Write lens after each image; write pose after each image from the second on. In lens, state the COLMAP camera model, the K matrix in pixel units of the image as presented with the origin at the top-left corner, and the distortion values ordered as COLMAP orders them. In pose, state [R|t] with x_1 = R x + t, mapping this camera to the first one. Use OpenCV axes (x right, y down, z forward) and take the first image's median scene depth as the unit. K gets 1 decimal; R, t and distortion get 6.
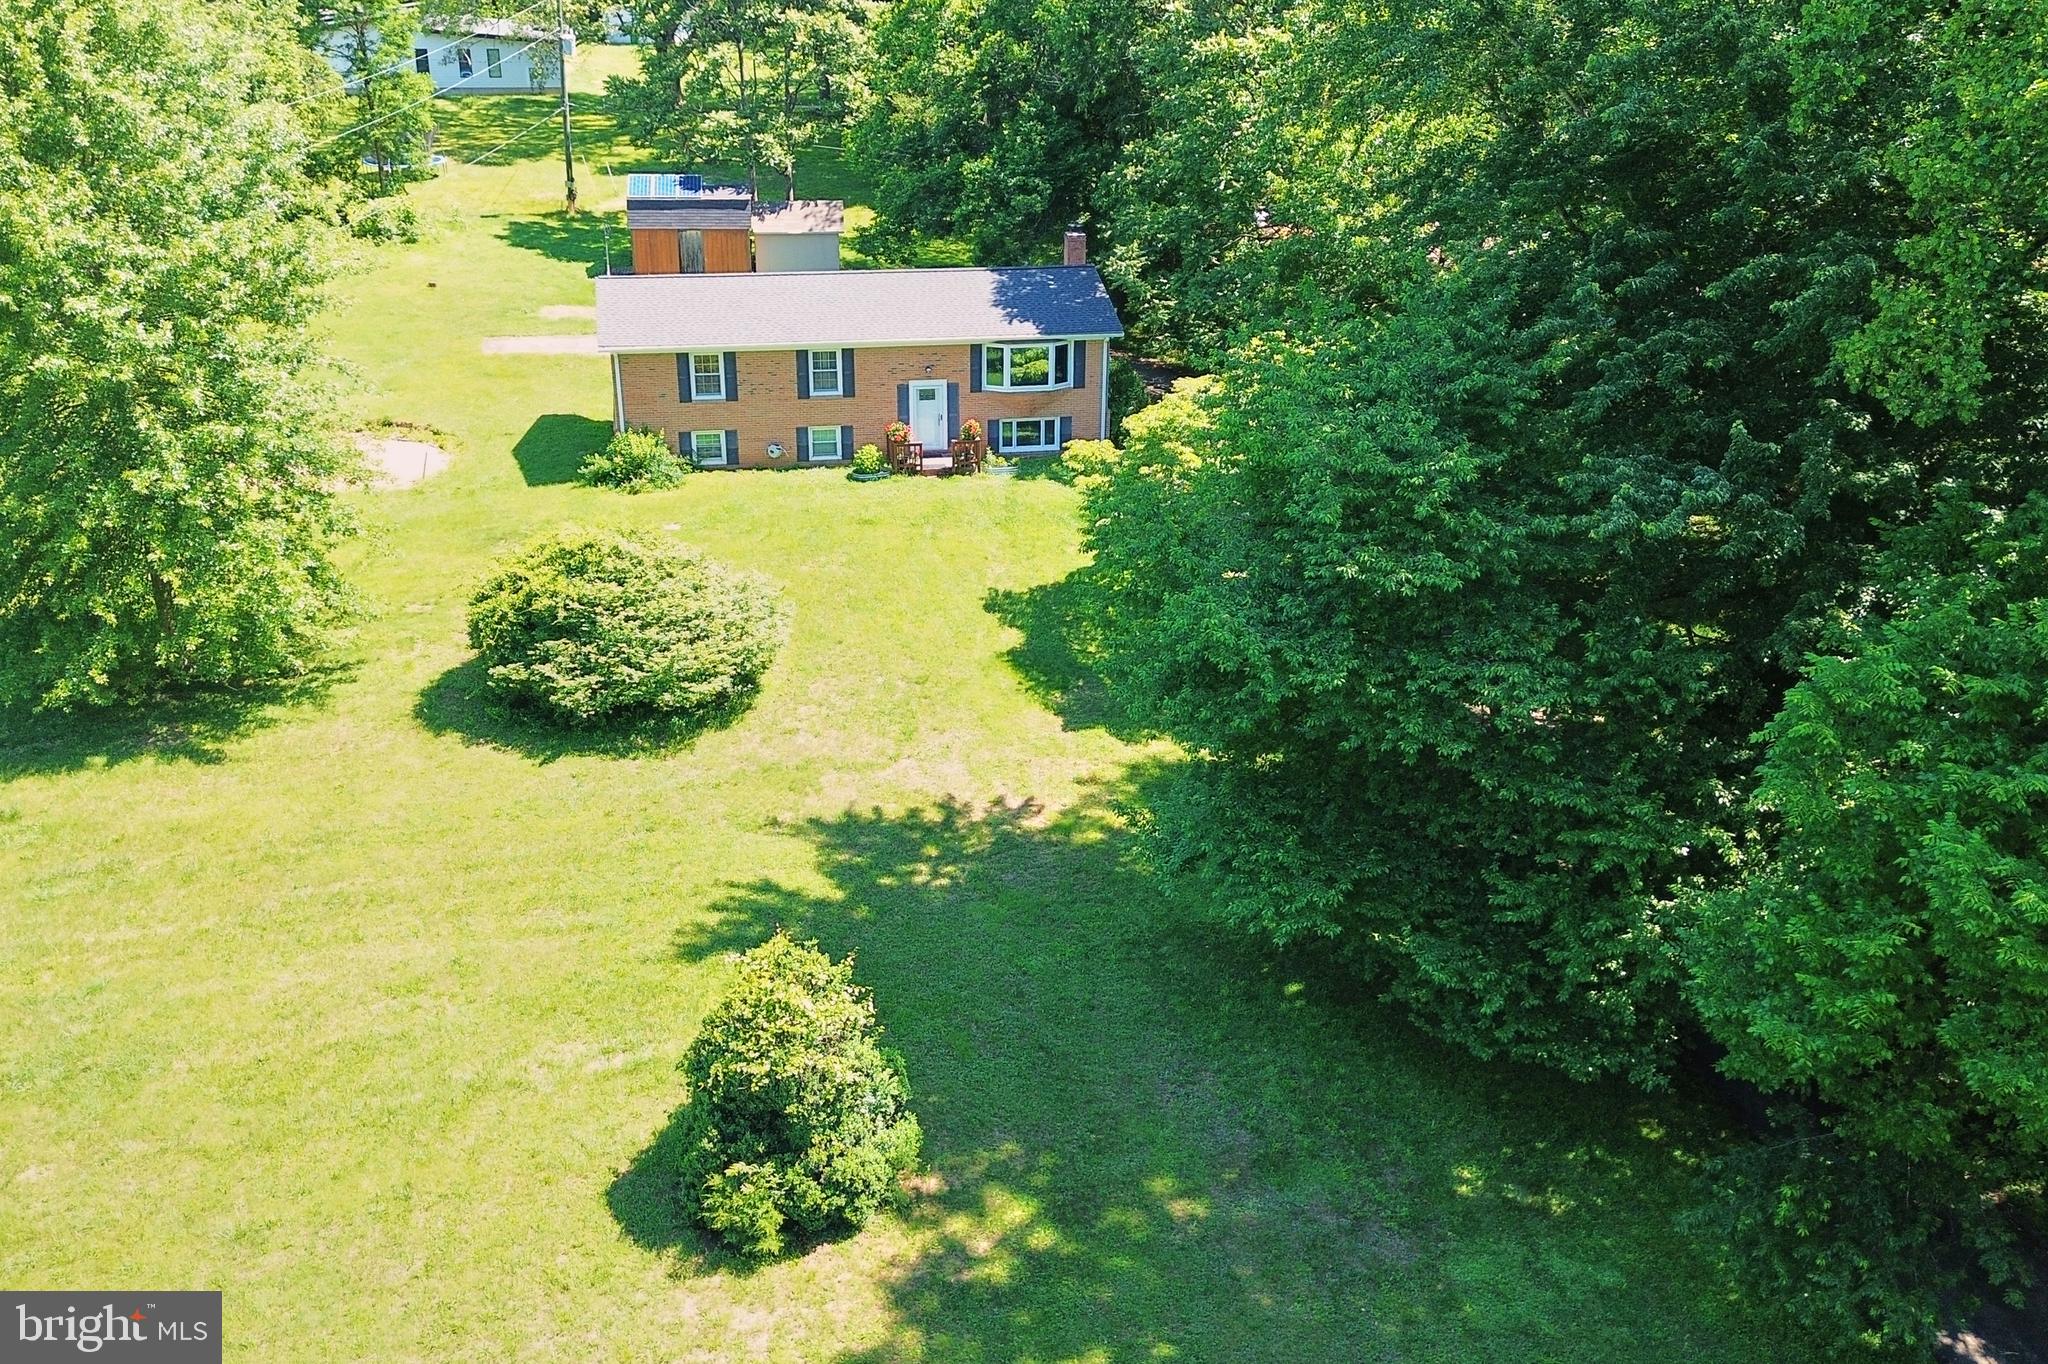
lens RADIAL K [[1782.8, 0, 1013.0], [0, 1782.8, 690.6], [0, 0, 1]] dist [0.052383, -0.050246]
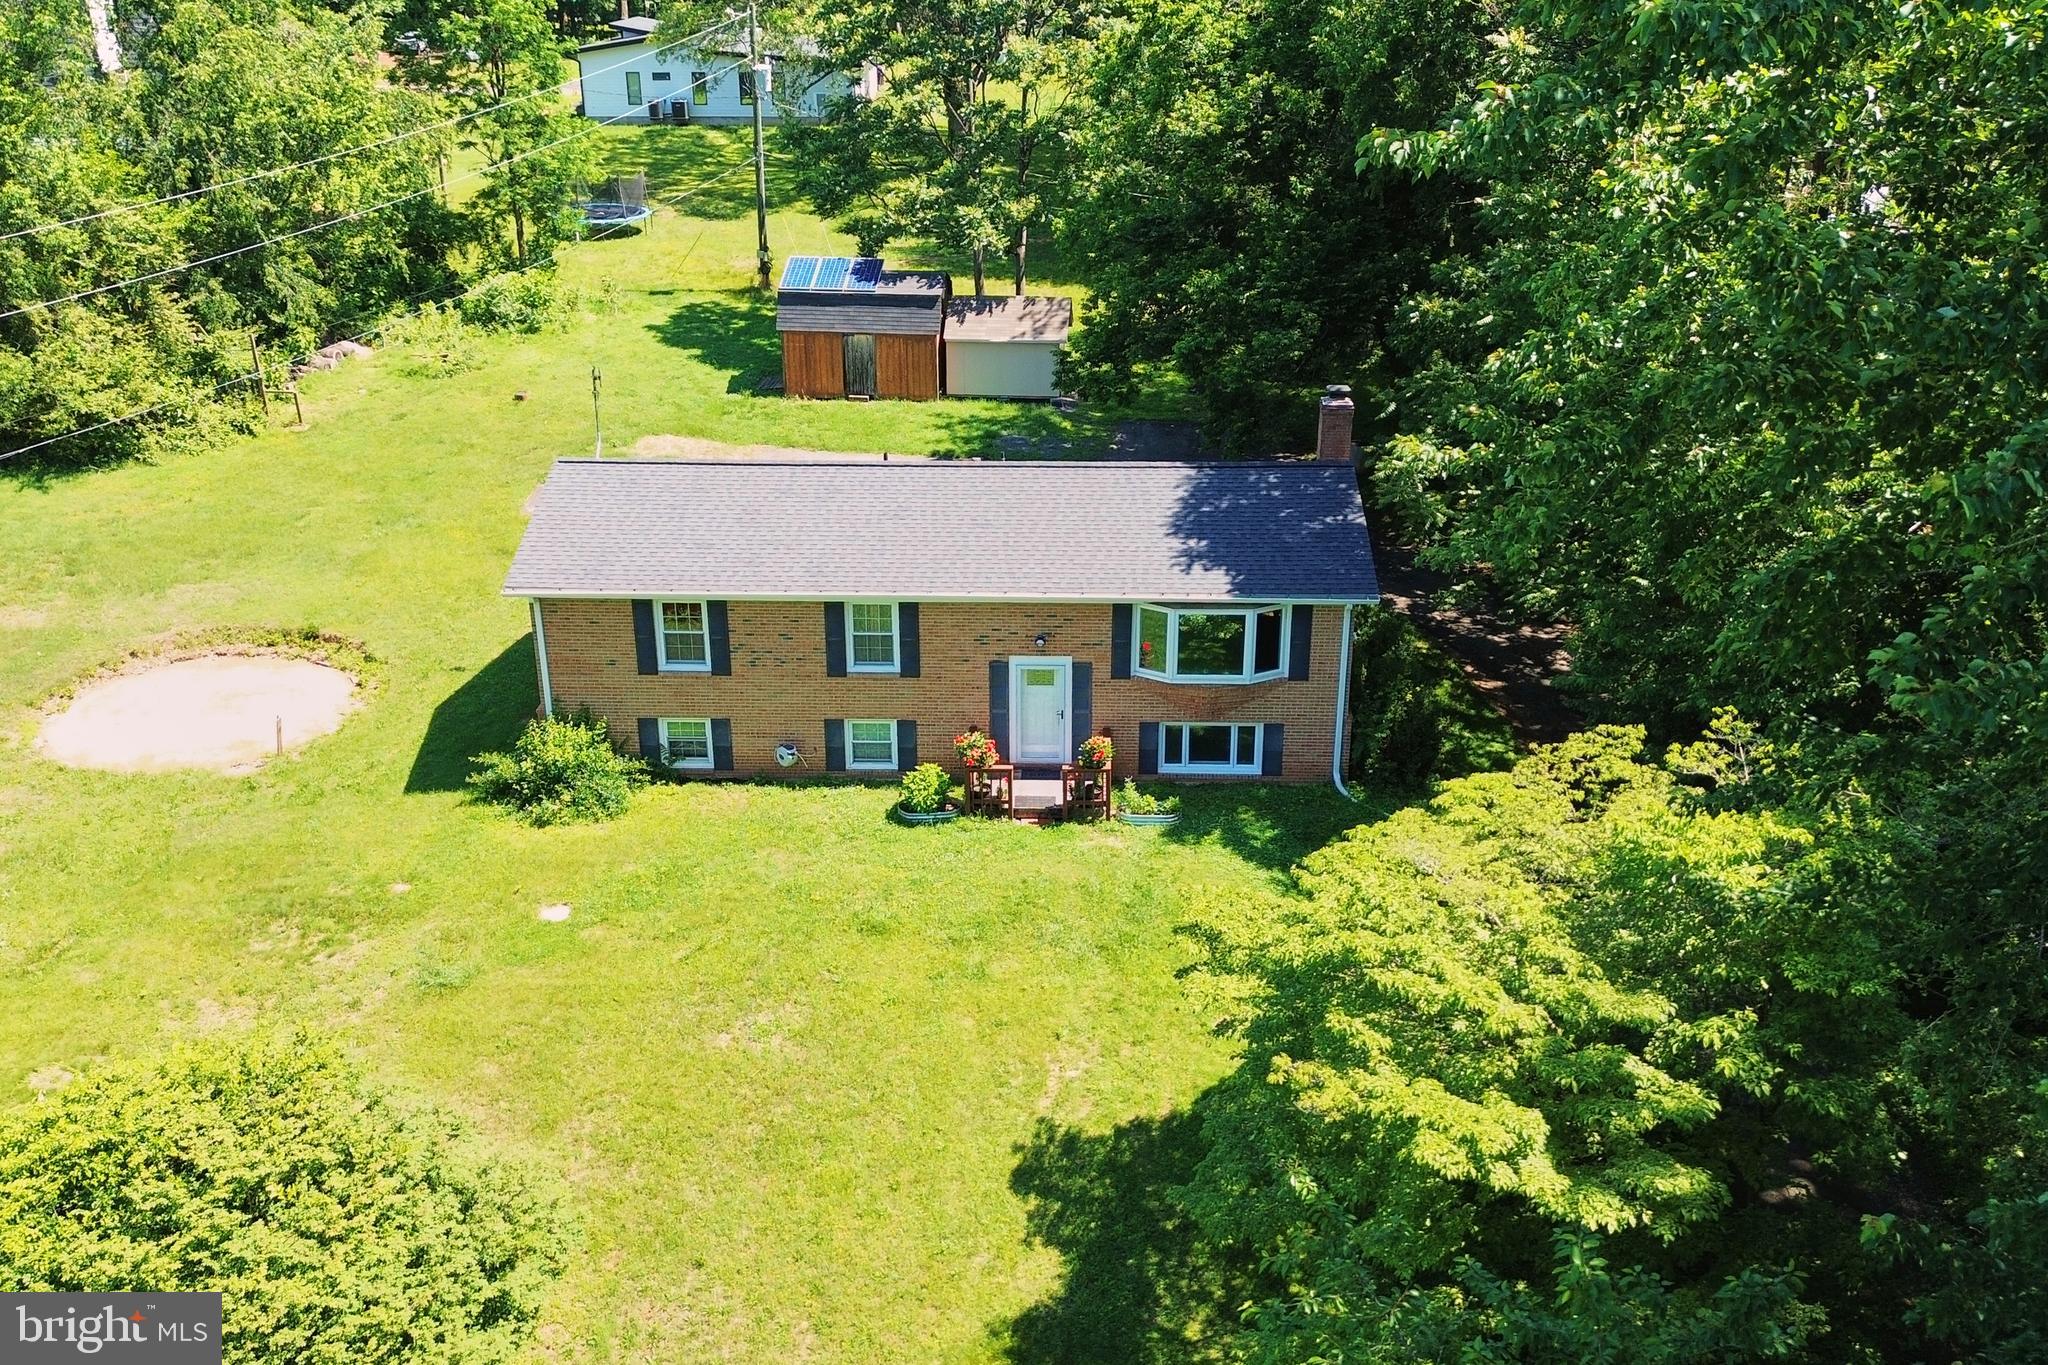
lens RADIAL K [[1782.8, 0, 1034.3], [0, 1782.8, 678.9], [0, 0, 1]] dist [0.052383, -0.050246]
pose [[0.973404, 0.080658, -0.214425, 0.081407], [-0.082243, 0.996611, 0.001535, -0.166955], [0.213822, 0.016141, 0.976739, 0.404815]]
